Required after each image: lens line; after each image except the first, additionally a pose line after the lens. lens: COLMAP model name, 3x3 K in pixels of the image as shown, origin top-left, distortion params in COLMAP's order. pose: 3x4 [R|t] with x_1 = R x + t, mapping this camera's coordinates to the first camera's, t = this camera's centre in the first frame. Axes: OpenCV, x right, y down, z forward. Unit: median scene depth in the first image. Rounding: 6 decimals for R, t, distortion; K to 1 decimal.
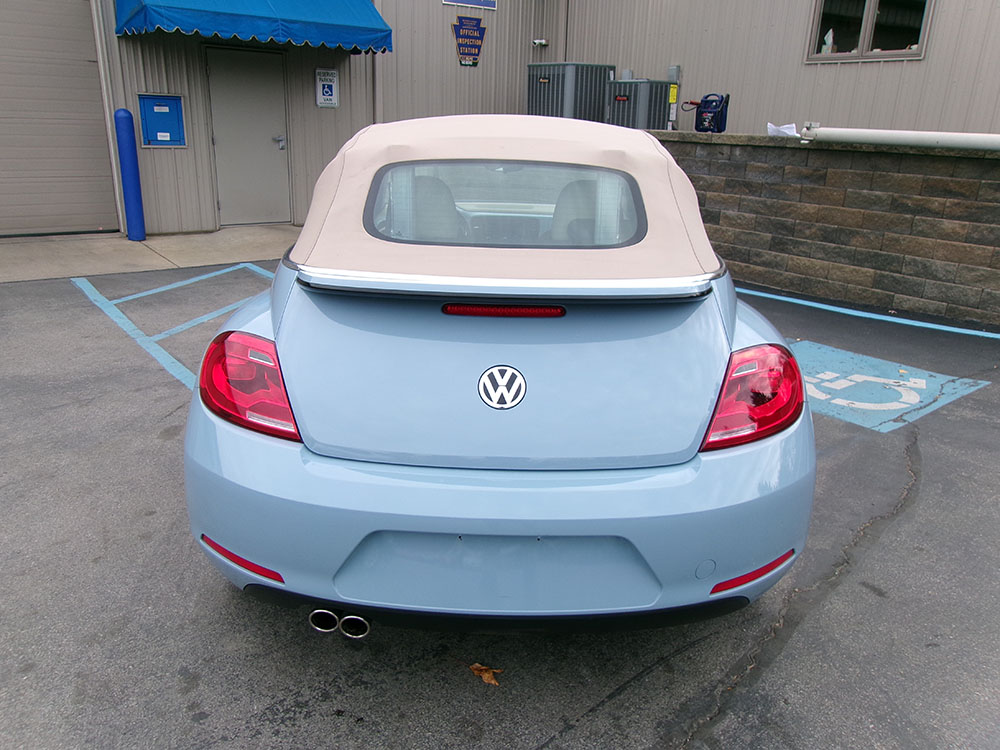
lens RADIAL K [[774.1, 0, 498.4], [0, 774.1, 374.6], [0, 0, 1]] dist [-0.025846, 0.047956]
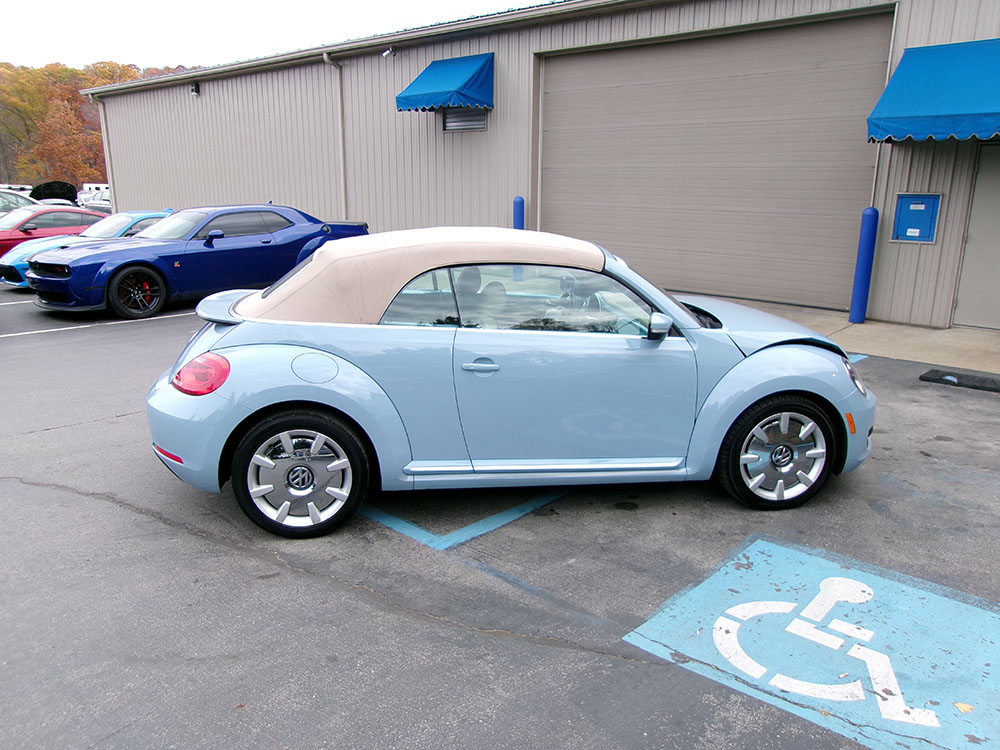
lens RADIAL K [[774.1, 0, 495.8], [0, 774.1, 380.7], [0, 0, 1]] dist [-0.025846, 0.047956]
pose [[0.174130, 0.223815, -0.958950, 0.604171], [-0.312493, 0.936052, 0.161727, -0.131099], [0.933824, 0.271503, 0.232935, 0.327422]]
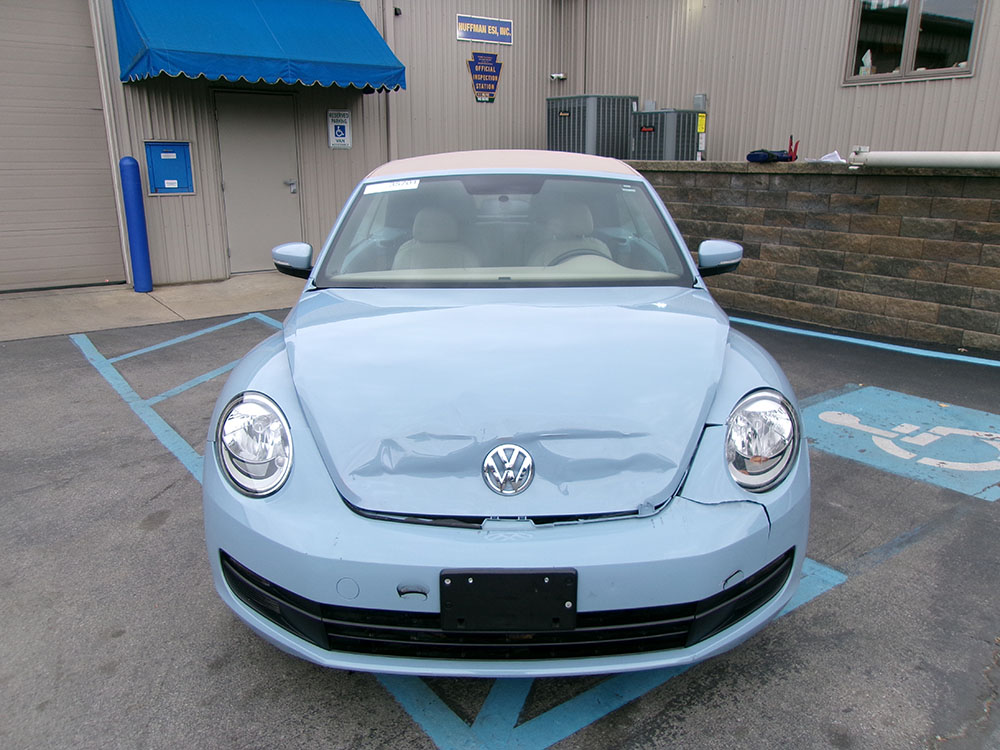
lens RADIAL K [[774.1, 0, 498.1], [0, 774.1, 374.5], [0, 0, 1]] dist [-0.025846, 0.047956]
pose [[0.999366, -0.024242, -0.026094, -0.007471], [0.022999, 0.998633, -0.046943, -0.018750], [0.027197, 0.046313, 0.998557, 0.070108]]
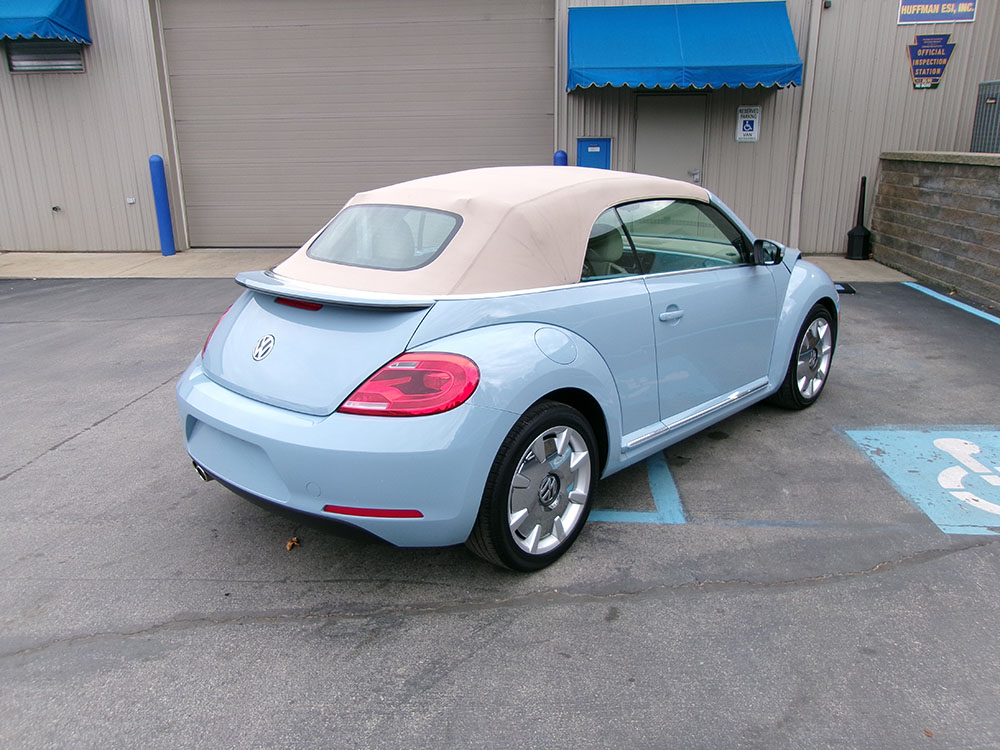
lens RADIAL K [[774.1, 0, 497.4], [0, 774.1, 381.0], [0, 0, 1]] dist [-0.025846, 0.047956]
pose [[0.740159, 0.165256, -0.651809, 0.341360], [-0.180774, 0.982547, 0.043832, -0.017647], [0.647677, 0.085388, 0.757115, 0.025790]]
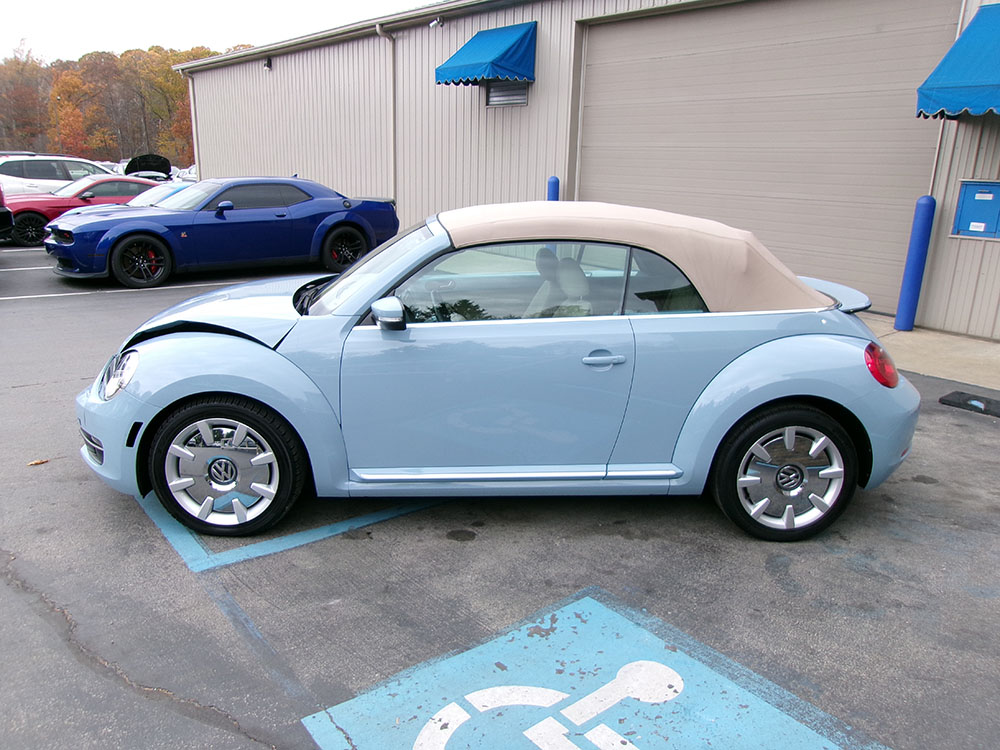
lens RADIAL K [[774.1, 0, 494.5], [0, 774.1, 379.9], [0, 0, 1]] dist [-0.025846, 0.047956]
pose [[0.026183, 0.246269, -0.968848, 0.530041], [-0.341816, 0.912968, 0.222827, -0.182215], [0.939402, 0.325333, 0.108083, 0.513519]]
